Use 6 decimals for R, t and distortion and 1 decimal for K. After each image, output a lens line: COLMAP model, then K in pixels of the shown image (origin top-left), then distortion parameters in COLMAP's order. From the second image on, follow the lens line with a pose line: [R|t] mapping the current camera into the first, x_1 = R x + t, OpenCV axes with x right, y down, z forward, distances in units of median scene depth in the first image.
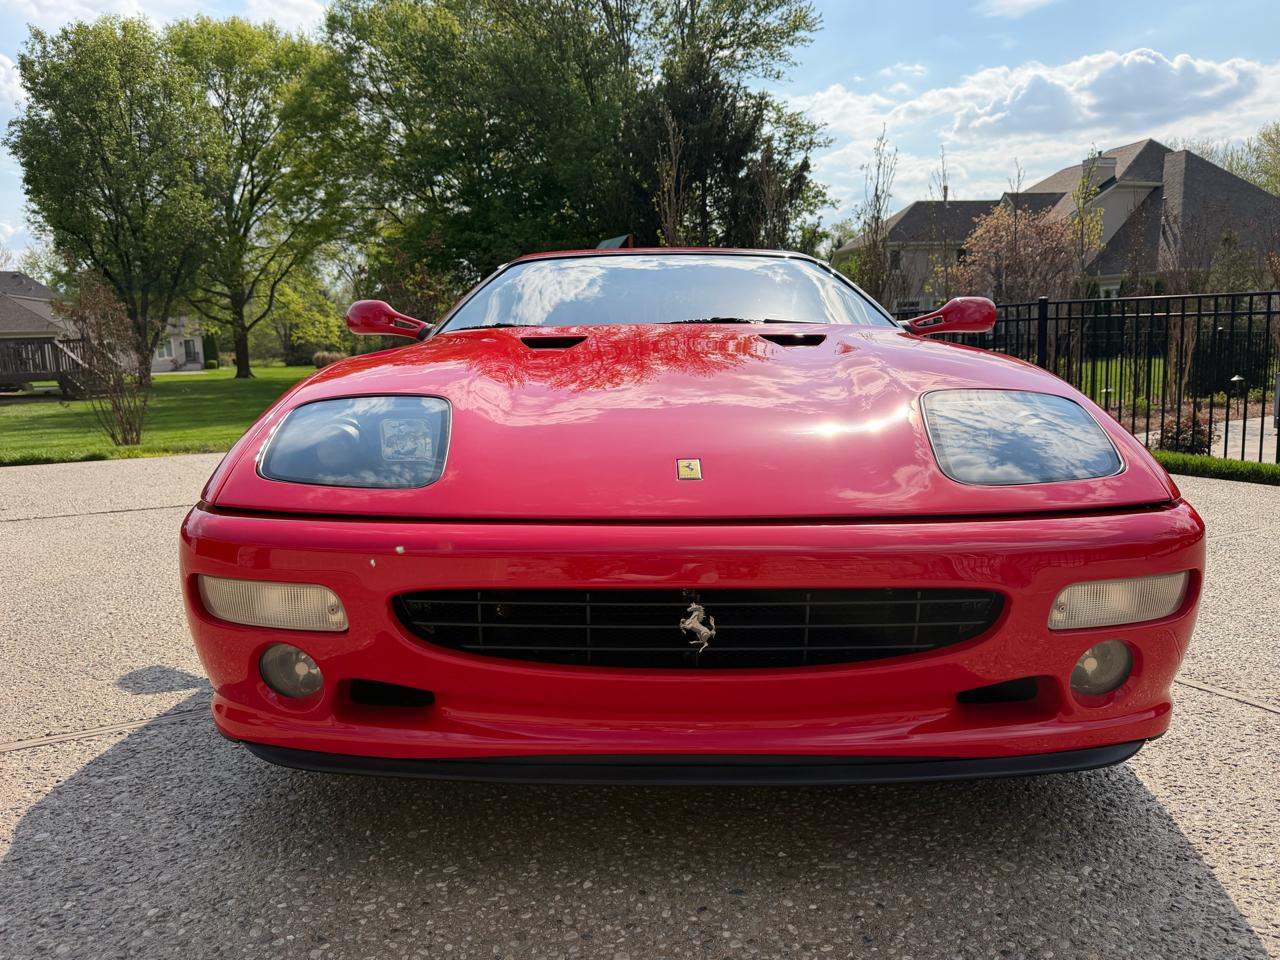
lens RADIAL K [[904.4, 0, 631.1], [0, 904.4, 476.5], [0, 0, 1]] dist [0.016320, -0.021842]
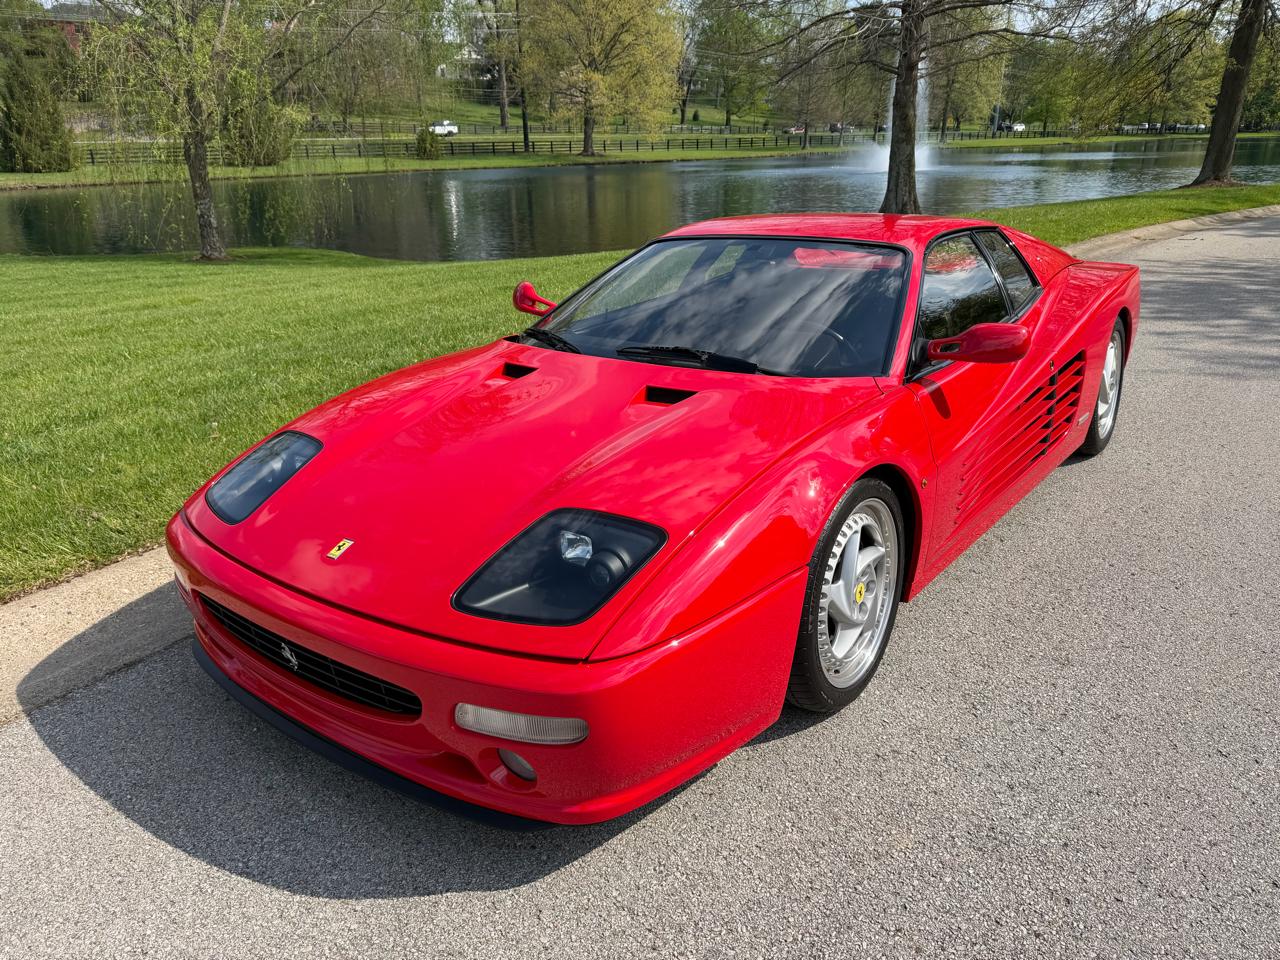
lens RADIAL K [[904.4, 0, 650.1], [0, 904.4, 485.1], [0, 0, 1]] dist [0.016320, -0.021842]
pose [[0.813323, 0.187835, -0.550658, 1.368672], [-0.056209, 0.967393, 0.246966, -0.544108], [0.579091, -0.169911, 0.797360, 0.116193]]
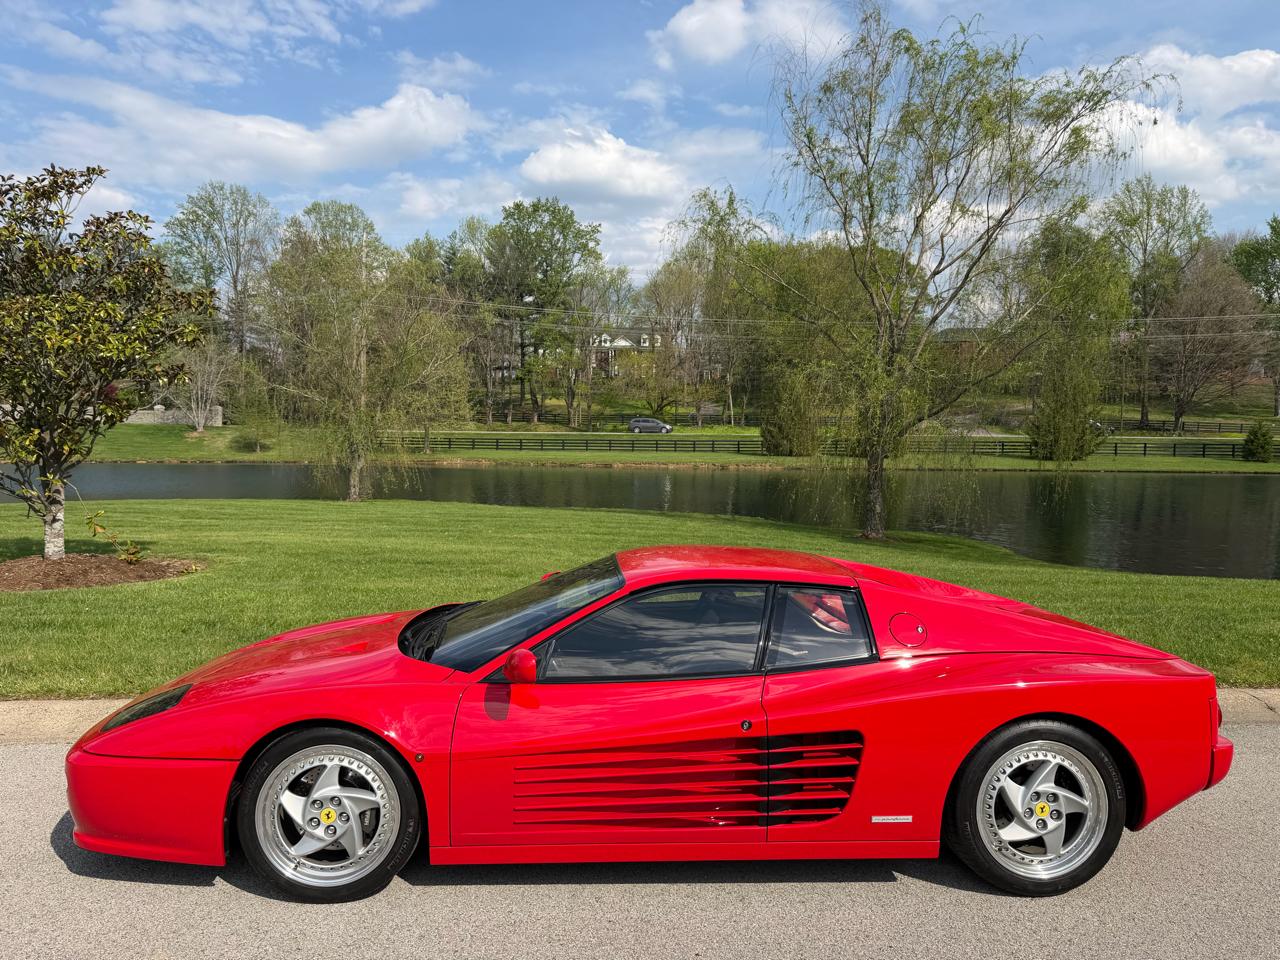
lens RADIAL K [[904.4, 0, 649.7], [0, 904.4, 492.4], [0, 0, 1]] dist [0.016320, -0.021842]
pose [[0.088526, 0.054781, -0.994566, 3.220723], [-0.142174, 0.988958, 0.041817, -1.004917], [0.985875, 0.137700, 0.095337, 2.261991]]
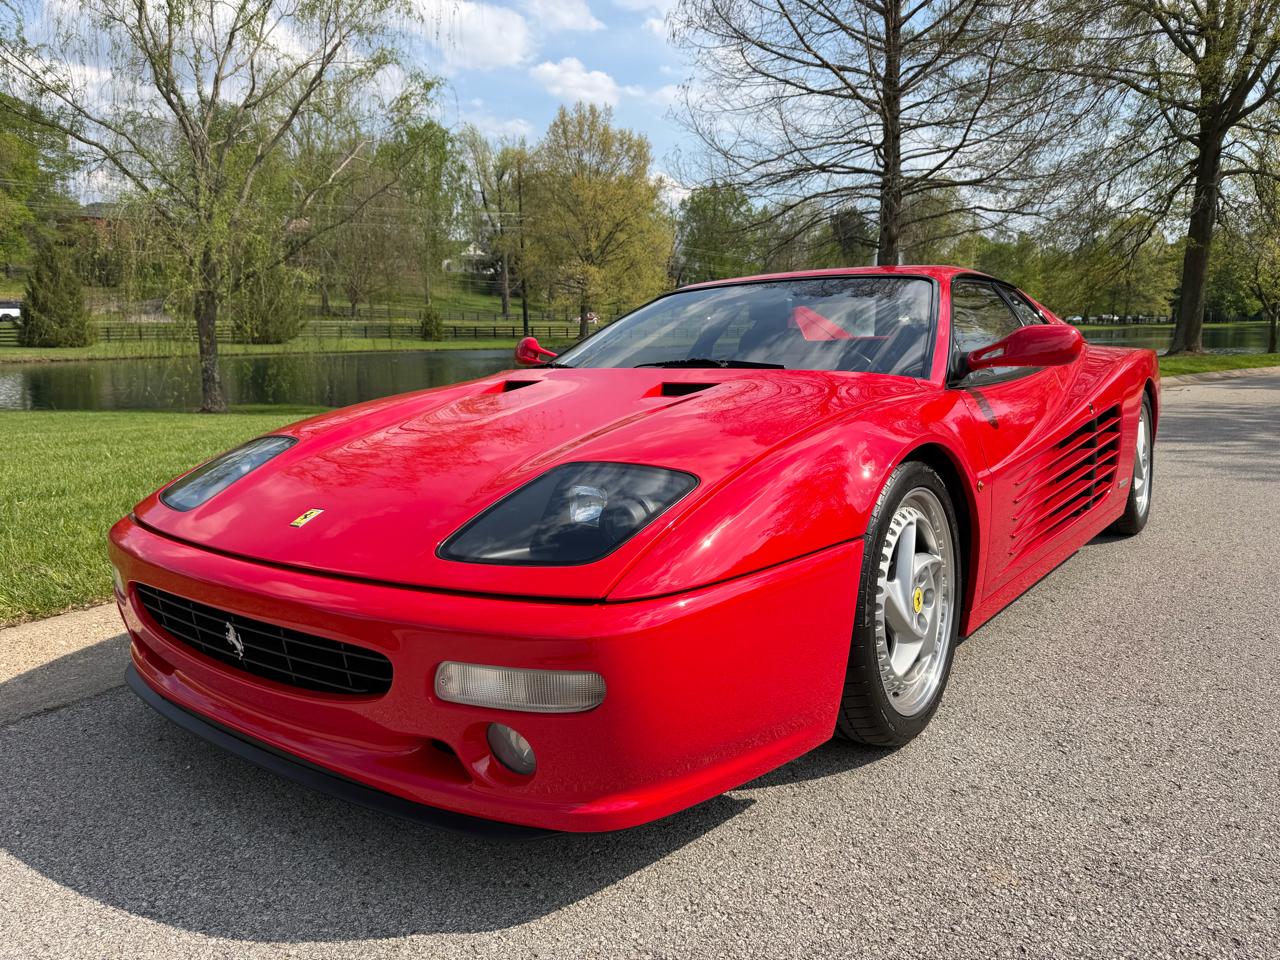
lens RADIAL K [[904.4, 0, 644.6], [0, 904.4, 481.9], [0, 0, 1]] dist [0.016320, -0.021842]
pose [[0.815320, 0.079788, -0.573487, 1.244444], [-0.061095, 0.996786, 0.051822, -0.164696], [0.575778, -0.007214, 0.817574, 0.241109]]
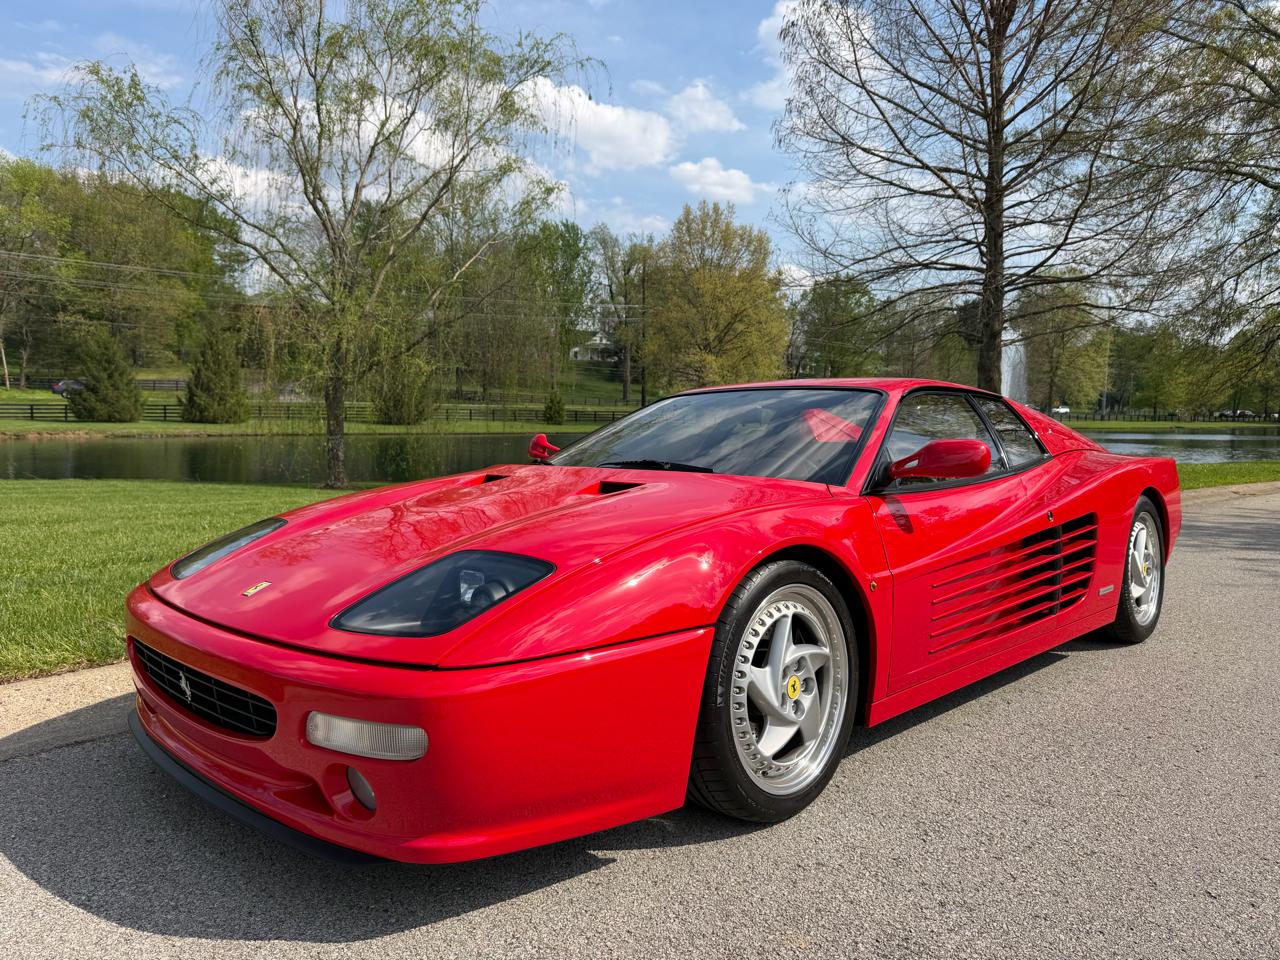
lens RADIAL K [[904.4, 0, 650.0], [0, 904.4, 487.3], [0, 0, 1]] dist [0.016320, -0.021842]
pose [[0.735166, 0.051890, -0.675899, 1.679863], [-0.094260, 0.995205, -0.026122, -0.216644], [0.671302, 0.082914, 0.736532, 0.309243]]
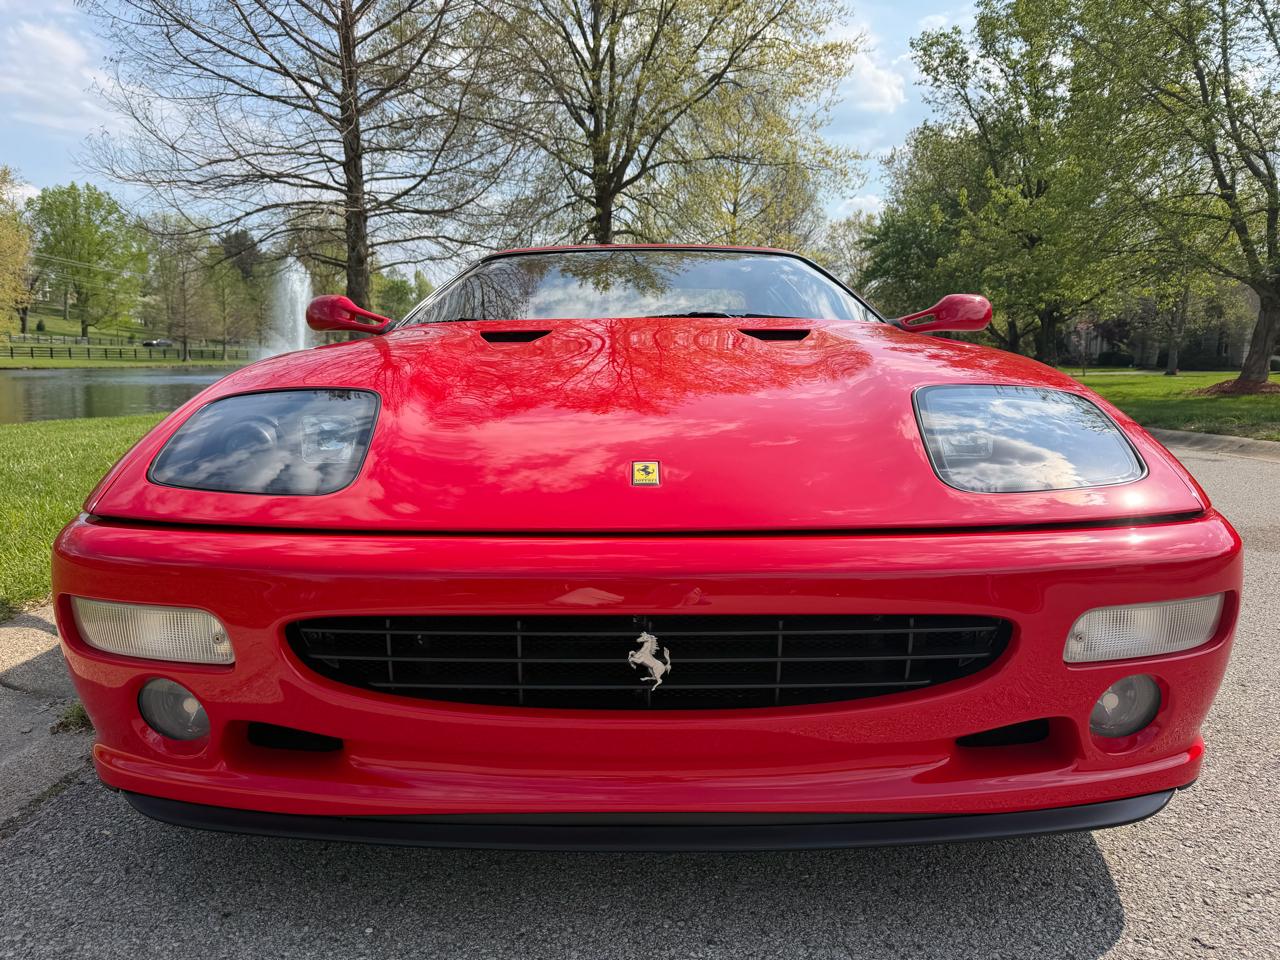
lens RADIAL K [[904.4, 0, 638.7], [0, 904.4, 477.6], [0, 0, 1]] dist [0.016320, -0.021842]
pose [[0.999899, 0.002599, 0.014004, 0.048591], [-0.002482, 0.999962, -0.008408, 0.003306], [-0.014025, 0.008373, 0.999867, 0.150964]]
